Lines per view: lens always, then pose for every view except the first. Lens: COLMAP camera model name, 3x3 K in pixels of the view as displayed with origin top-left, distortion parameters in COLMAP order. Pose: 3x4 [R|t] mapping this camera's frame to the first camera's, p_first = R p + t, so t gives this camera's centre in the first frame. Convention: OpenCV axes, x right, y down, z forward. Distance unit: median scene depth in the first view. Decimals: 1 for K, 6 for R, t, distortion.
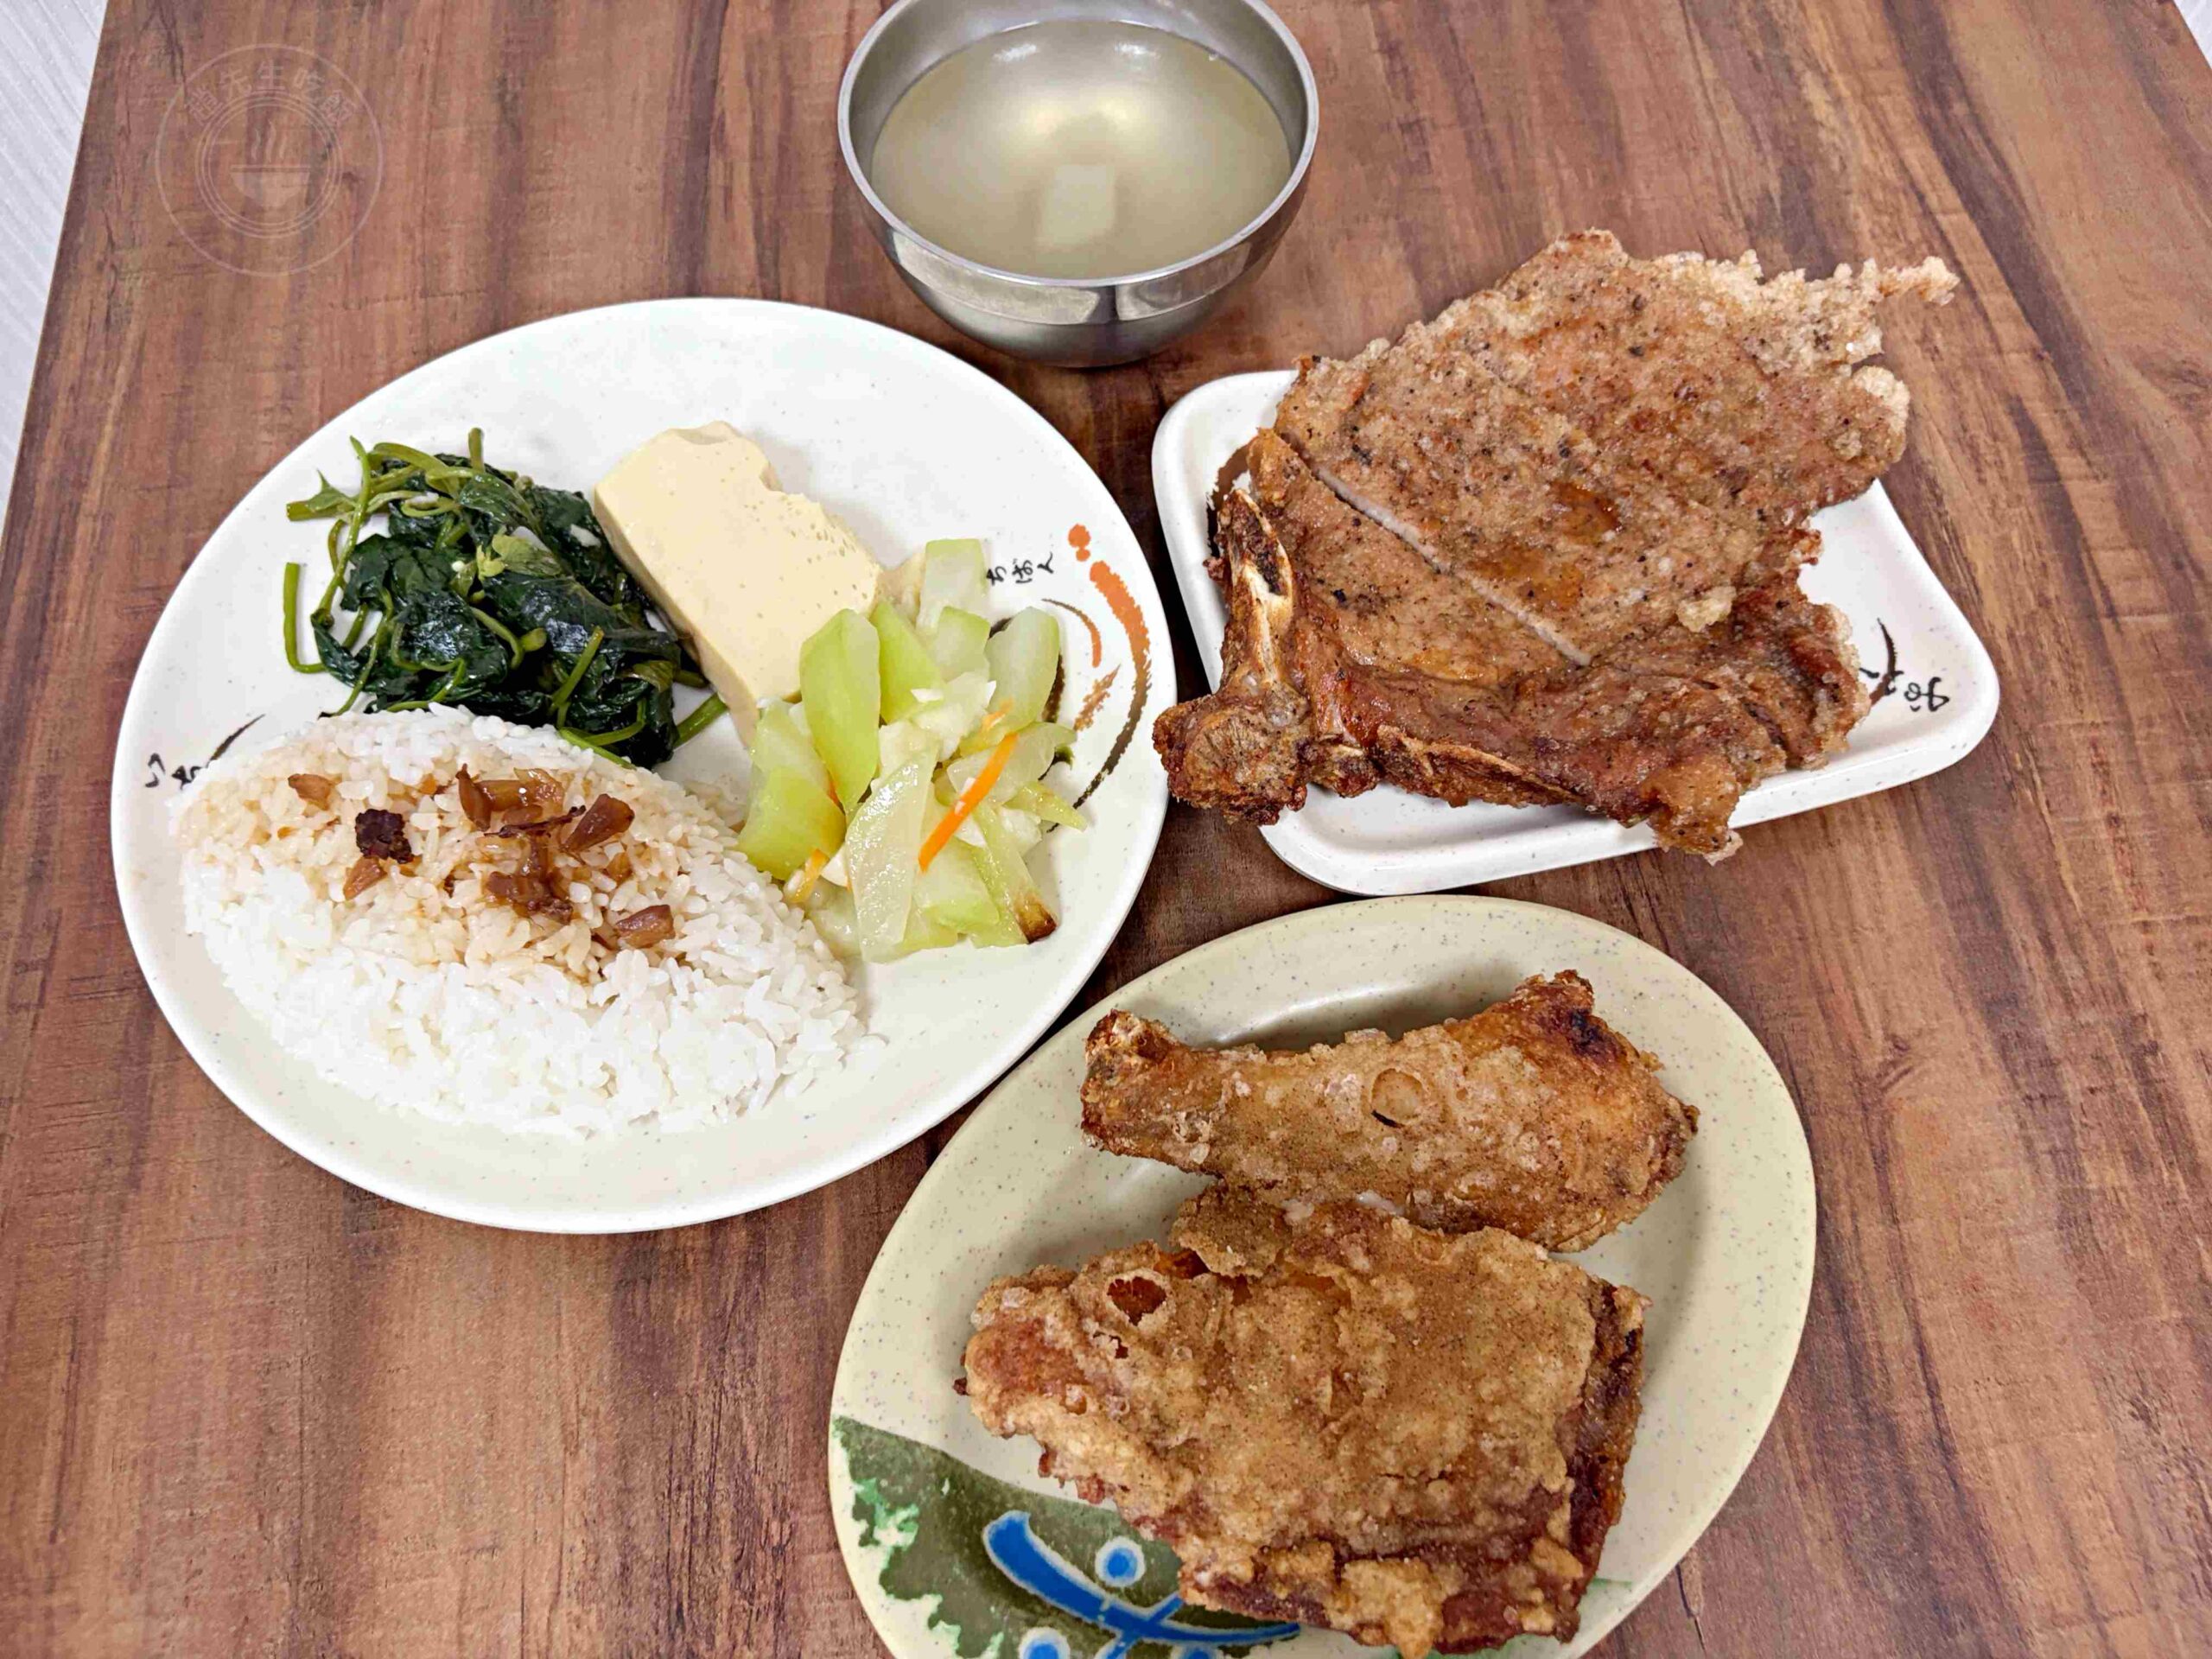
lens RADIAL K [[1695.6, 0, 1092.4], [0, 1695.6, 823.3], [0, 0, 1]] dist [0.029196, -0.040382]
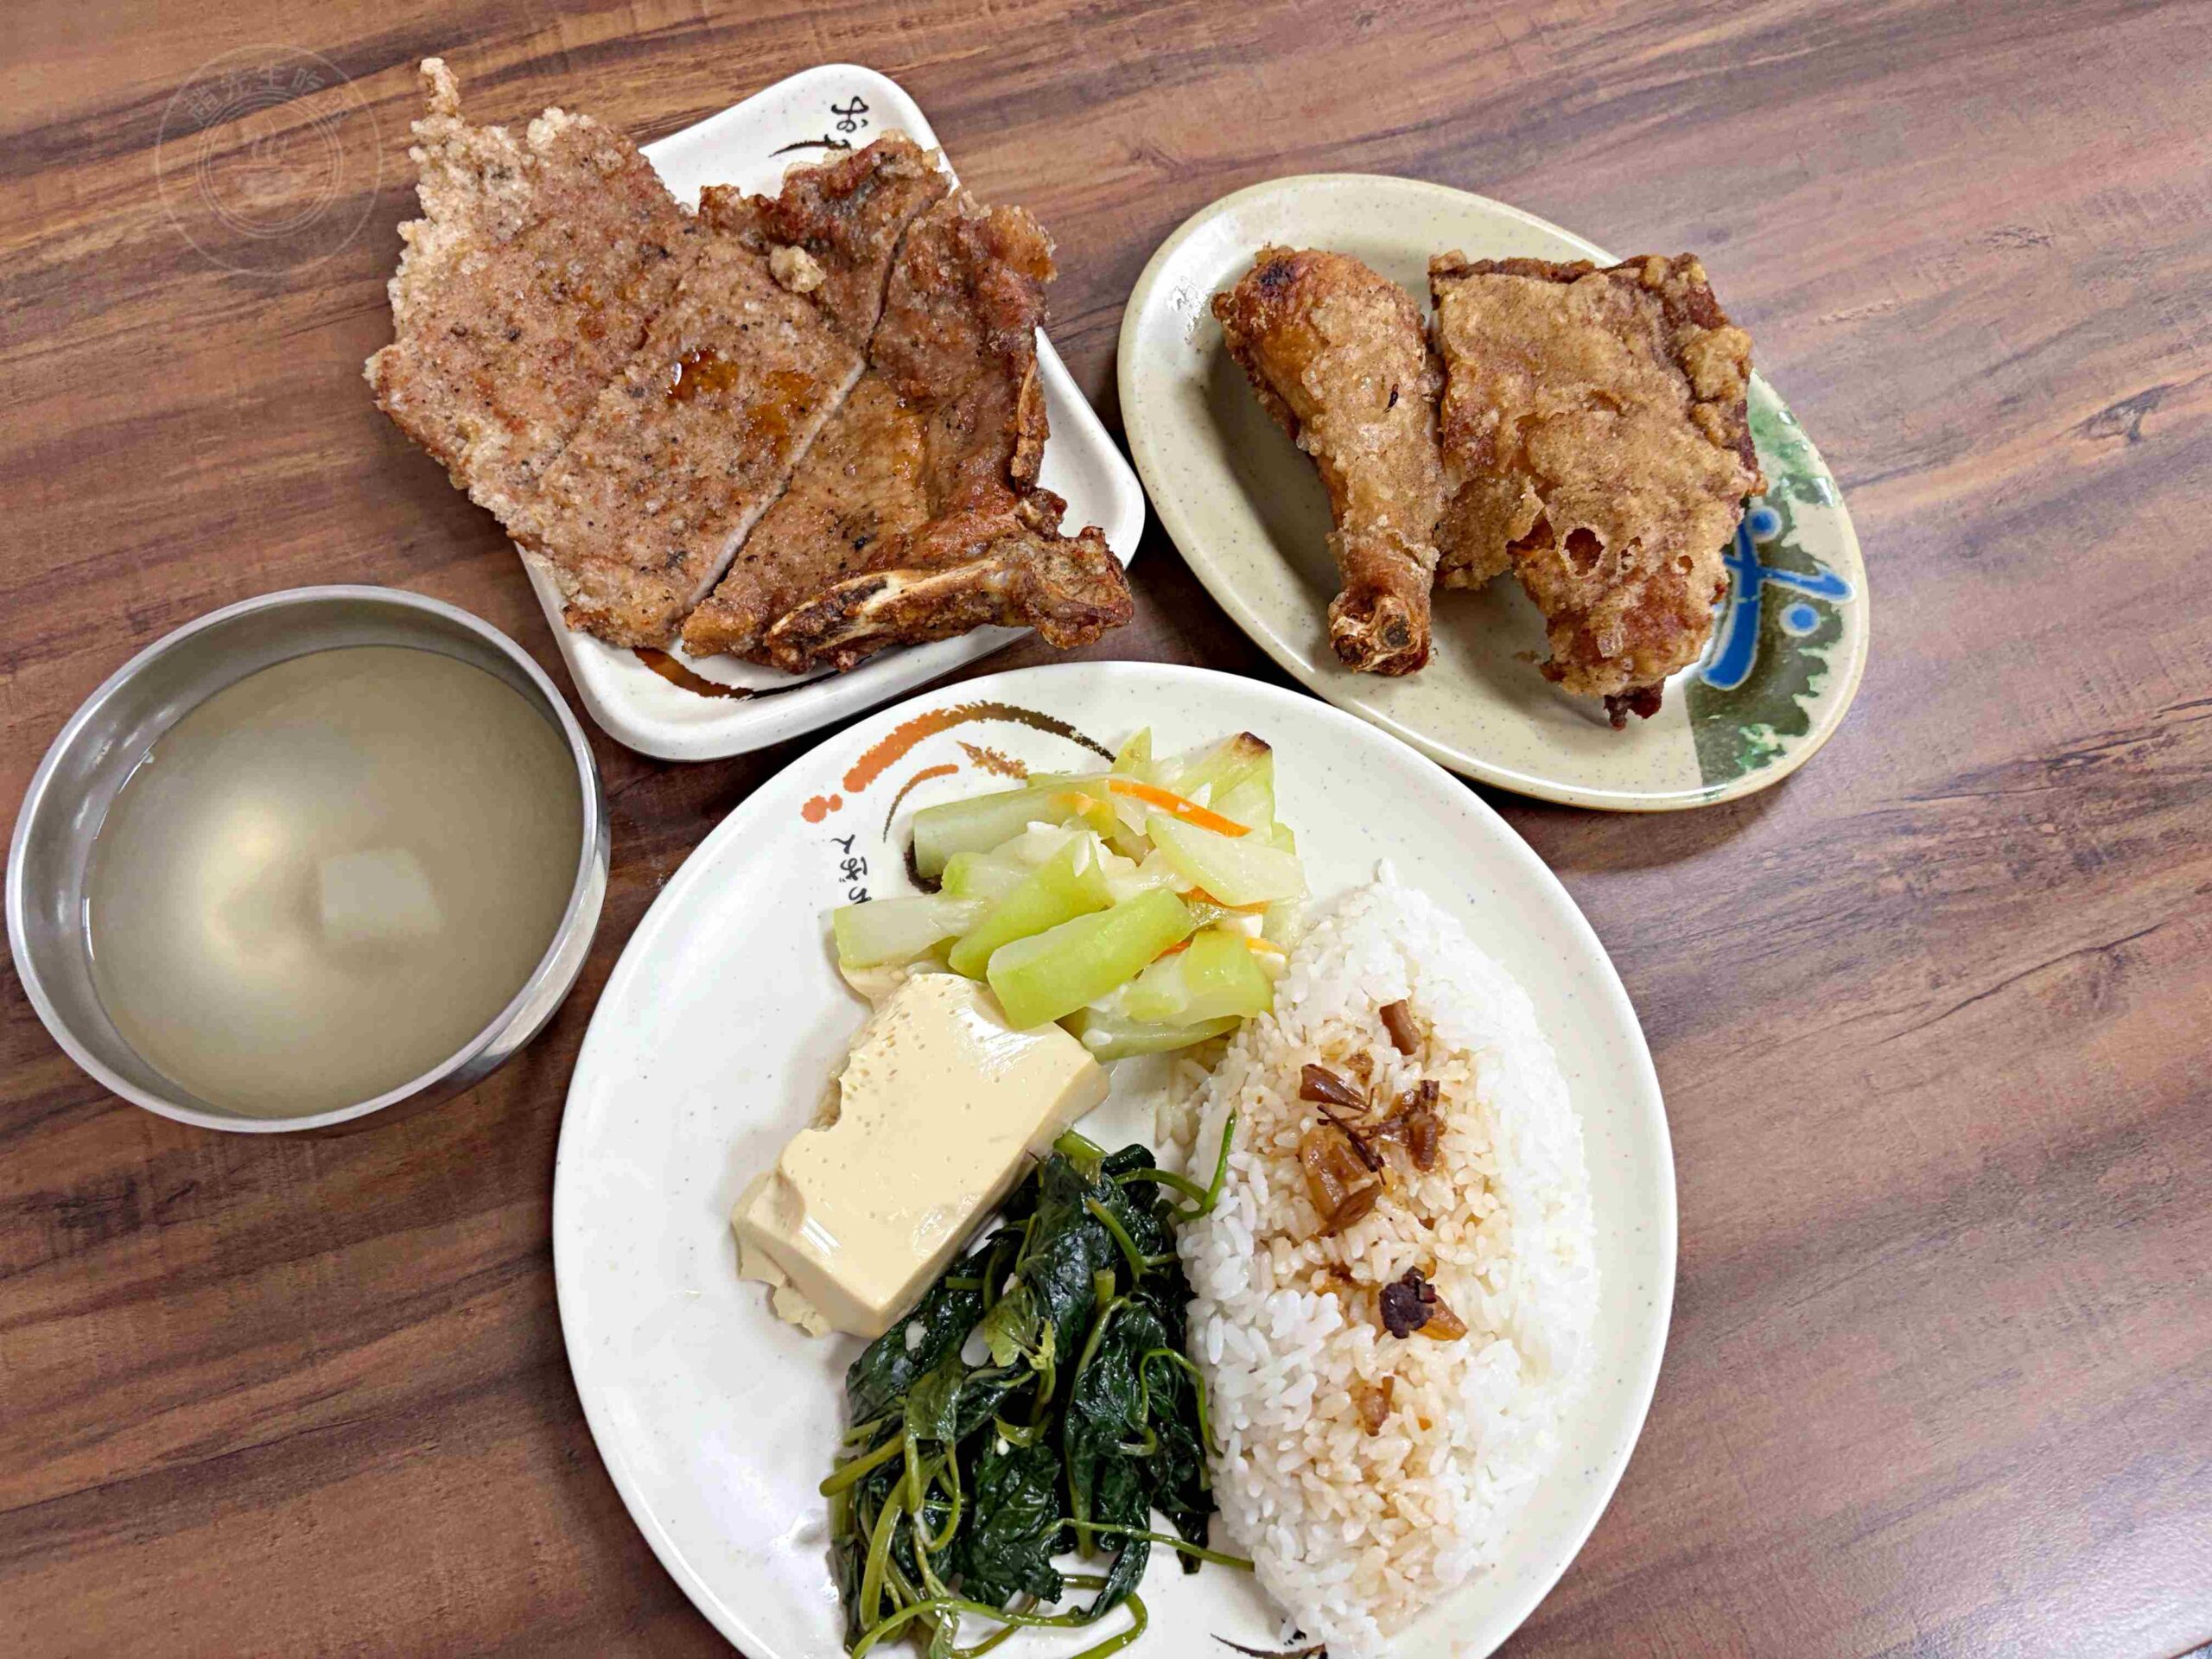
lens RADIAL K [[1695.6, 0, 1099.6], [0, 1695.6, 866.4], [0, 0, 1]] dist [0.029196, -0.040382]
pose [[-0.236747, -0.916533, 0.322364, -0.401350], [0.871105, -0.053304, 0.488195, -0.521410], [-0.430263, 0.396392, 0.811016, 0.175652]]
